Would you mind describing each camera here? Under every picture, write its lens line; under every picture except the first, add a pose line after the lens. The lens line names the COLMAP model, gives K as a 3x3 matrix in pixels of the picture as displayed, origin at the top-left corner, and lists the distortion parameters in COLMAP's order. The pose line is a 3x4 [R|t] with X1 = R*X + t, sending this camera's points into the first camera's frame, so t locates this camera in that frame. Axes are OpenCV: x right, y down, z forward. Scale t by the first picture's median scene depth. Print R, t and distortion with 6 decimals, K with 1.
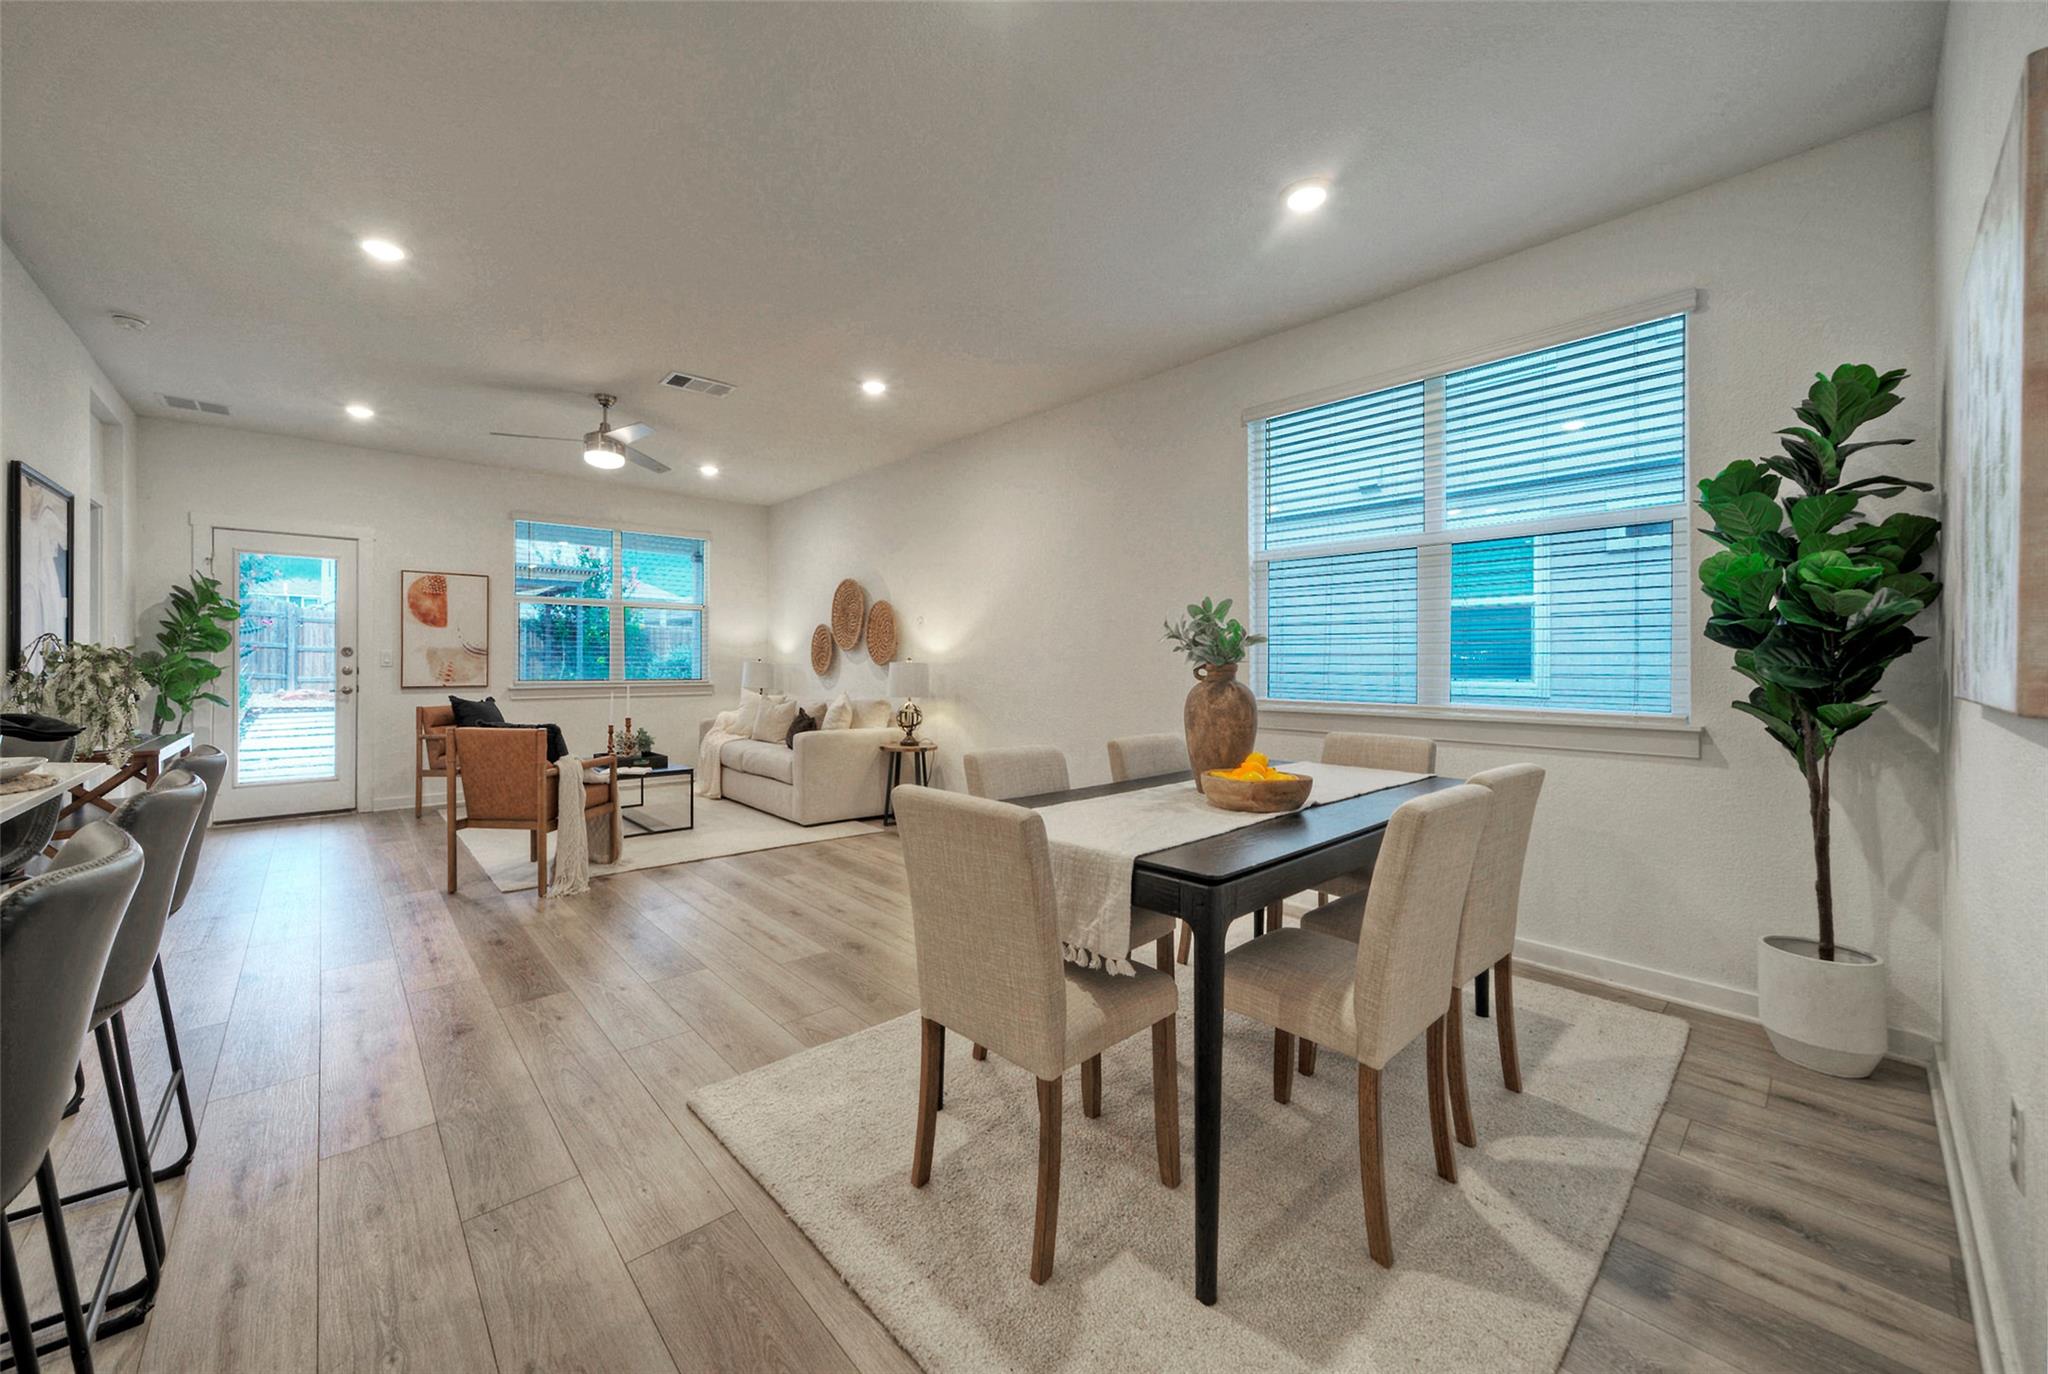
lens RADIAL K [[762.4, 0, 982.9], [0, 762.4, 653.6], [0, 0, 1]] dist [0.001051, 0.001761]
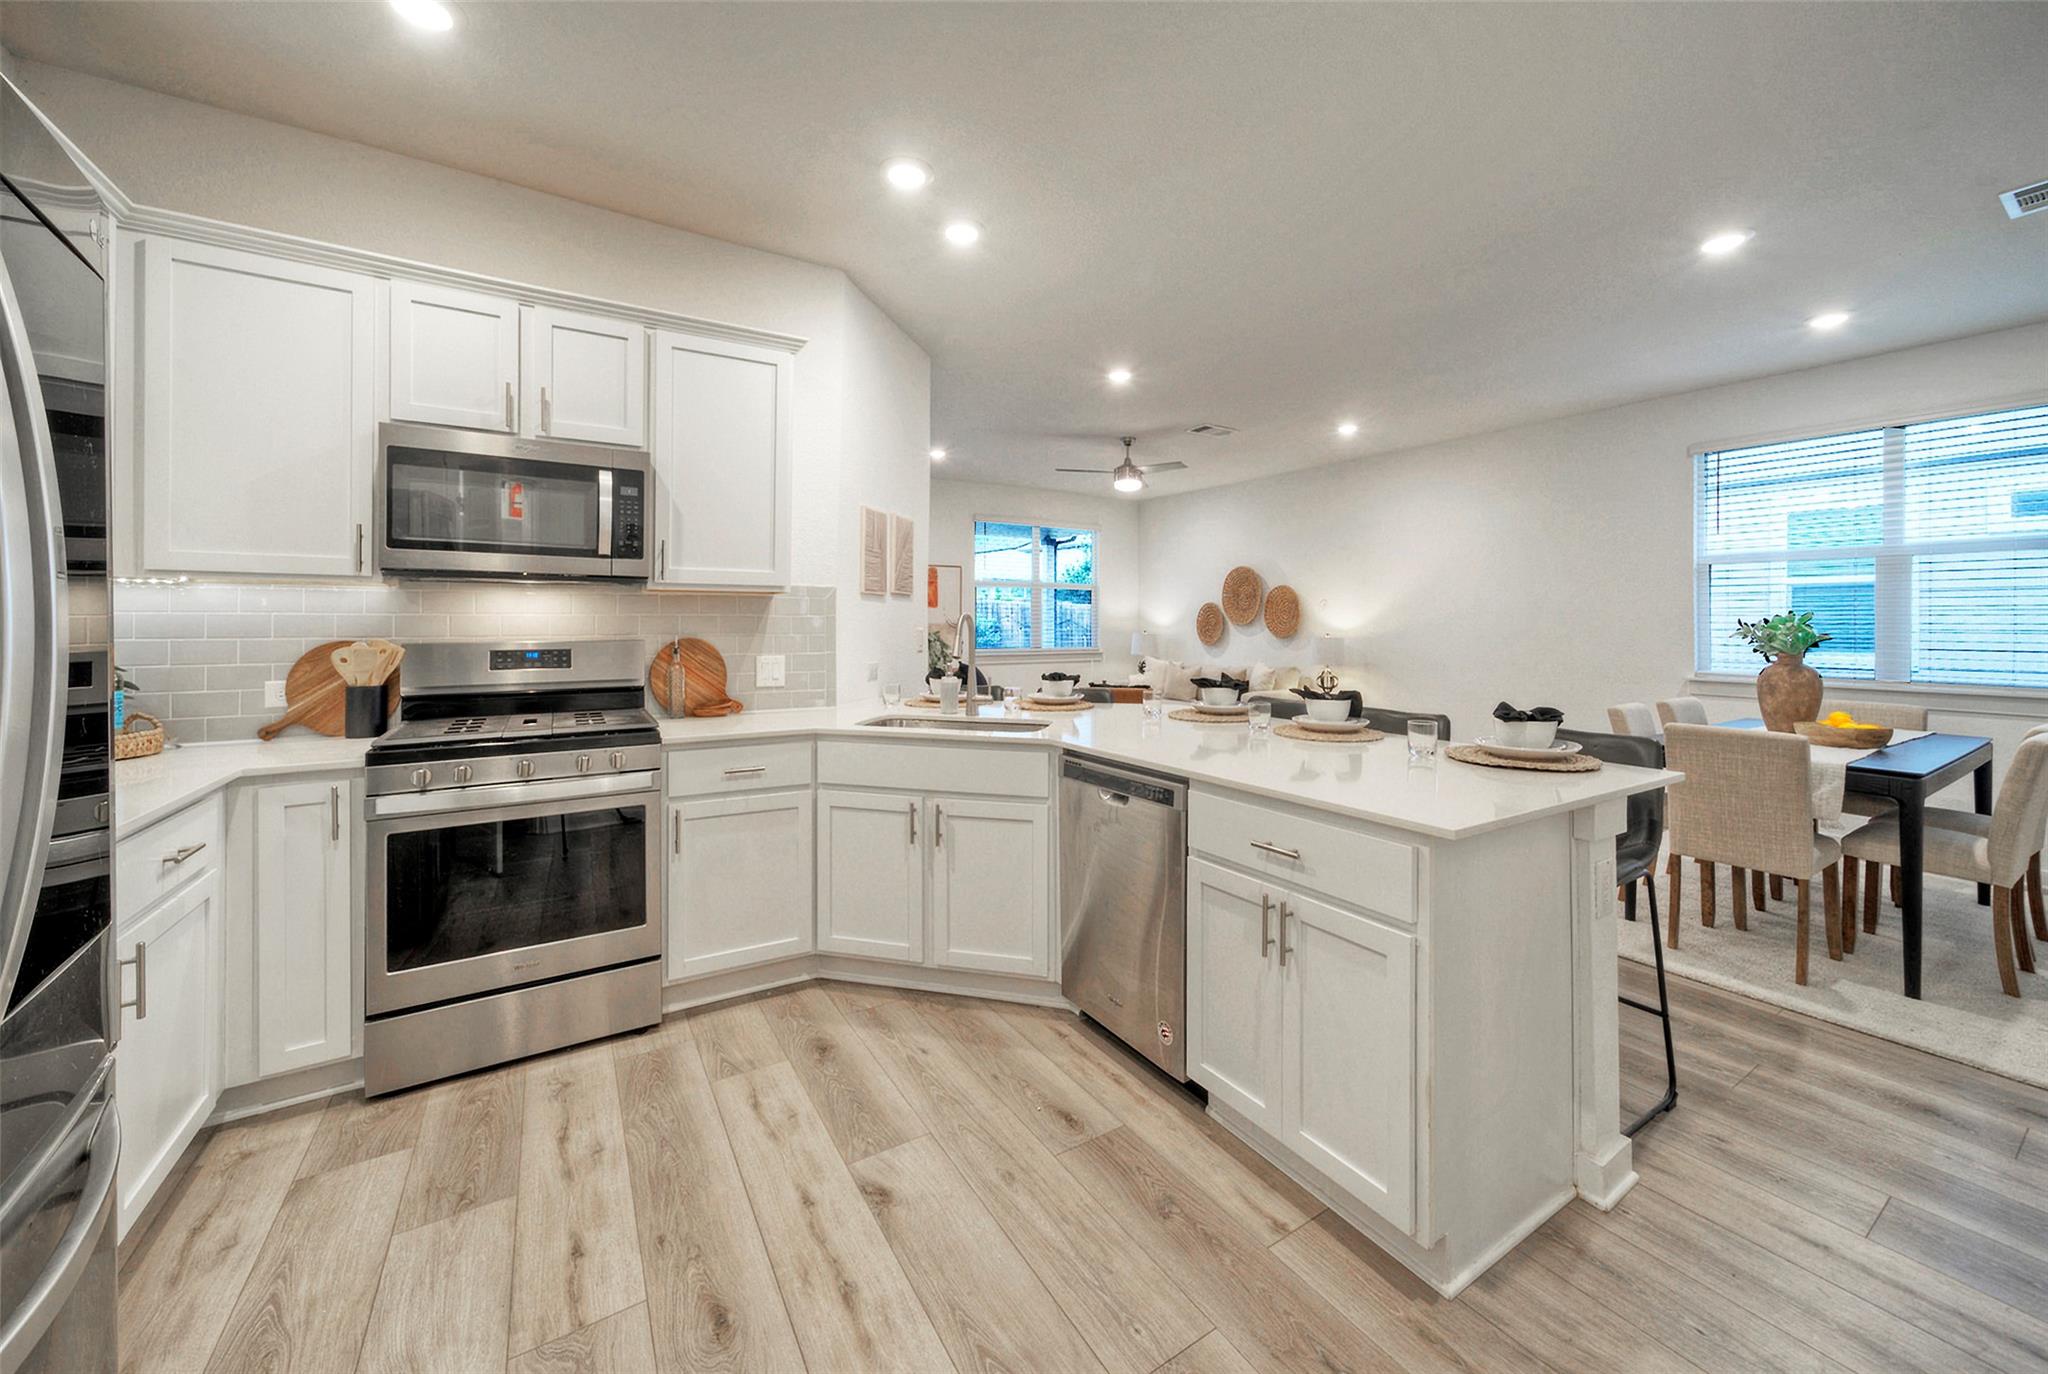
lens RADIAL K [[762.4, 0, 1003.7], [0, 762.4, 621.6], [0, 0, 1]] dist [0.001051, 0.001761]
pose [[0.986819, 0.005861, -0.161722, -0.492520], [-0.004550, 0.999954, 0.008473, -0.026620], [0.161764, -0.007626, 0.986800, -0.372780]]
